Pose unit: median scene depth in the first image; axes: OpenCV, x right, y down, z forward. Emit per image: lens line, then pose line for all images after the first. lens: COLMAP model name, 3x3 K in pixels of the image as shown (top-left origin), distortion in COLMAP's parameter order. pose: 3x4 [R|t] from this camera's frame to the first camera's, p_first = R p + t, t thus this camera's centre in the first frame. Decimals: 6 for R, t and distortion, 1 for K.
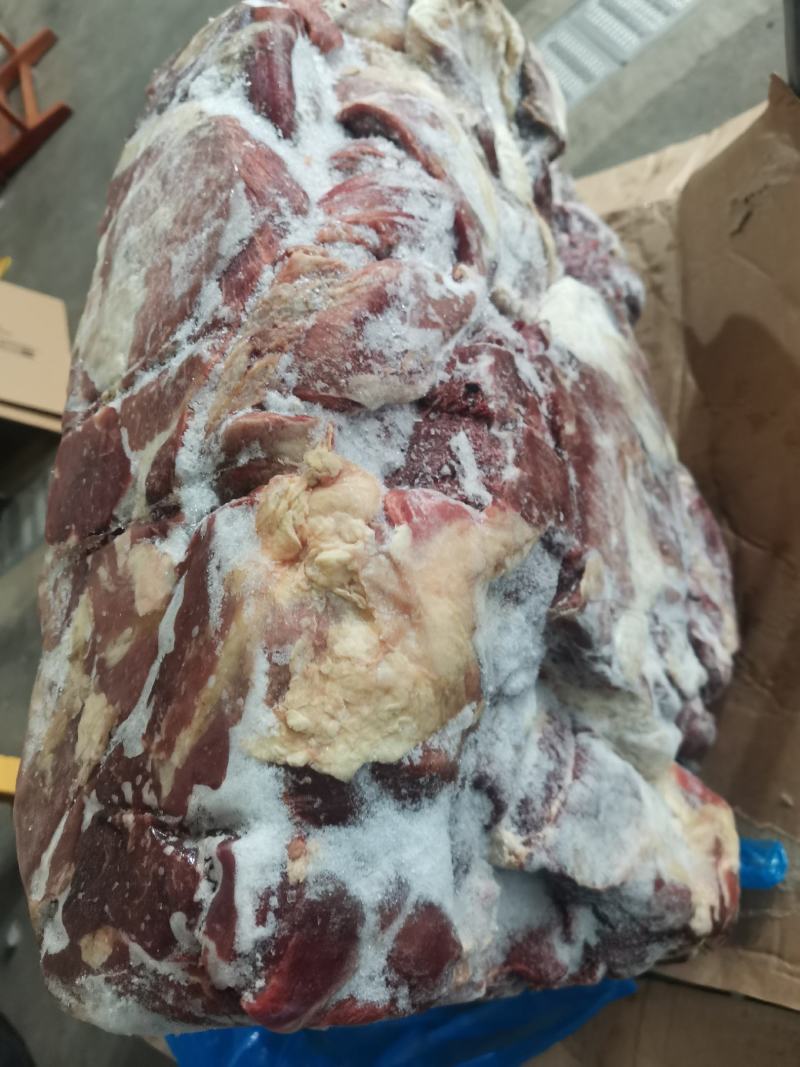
lens RADIAL K [[810.9, 0, 397.5], [0, 810.9, 535.4], [0, 0, 1]] dist [-0.037960, -0.013385]
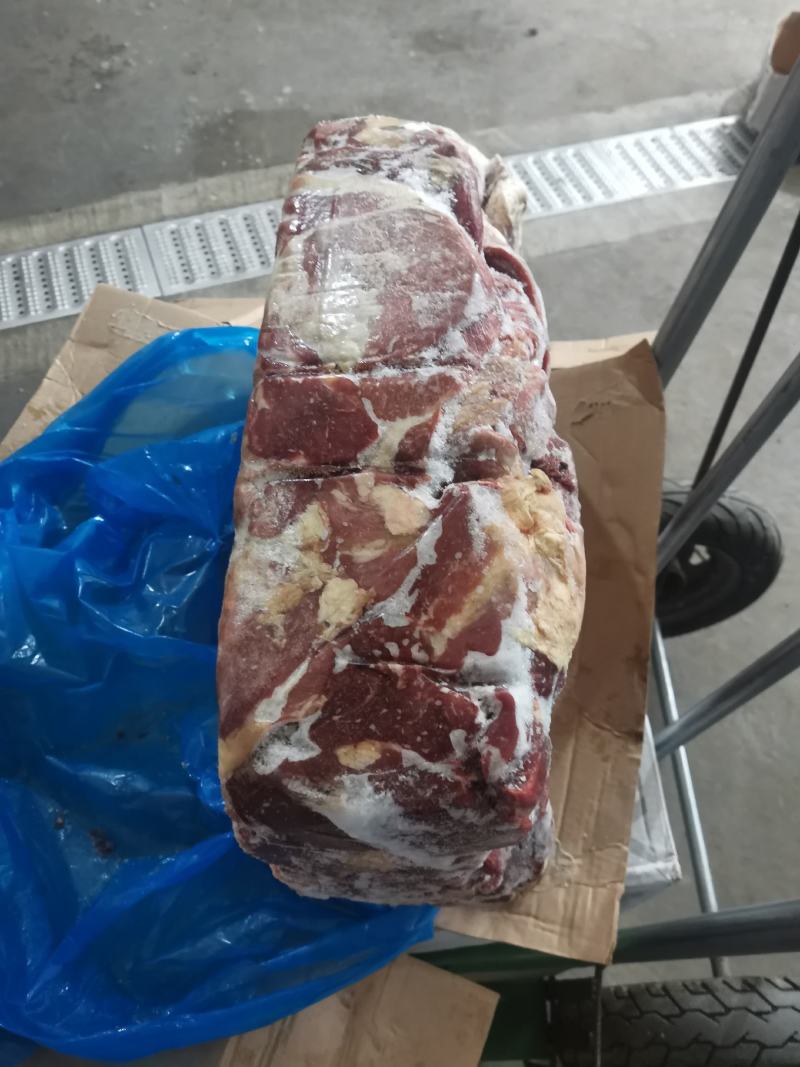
lens RADIAL K [[773.6, 0, 400.0], [0, 773.6, 533.5], [0, 0, 1]] dist [0.133661, -0.456450]
pose [[0.836567, 0.327346, 0.439317, -0.961156], [-0.276337, 0.944514, -0.177569, 0.357106], [-0.473068, 0.027149, 0.880608, -0.192602]]
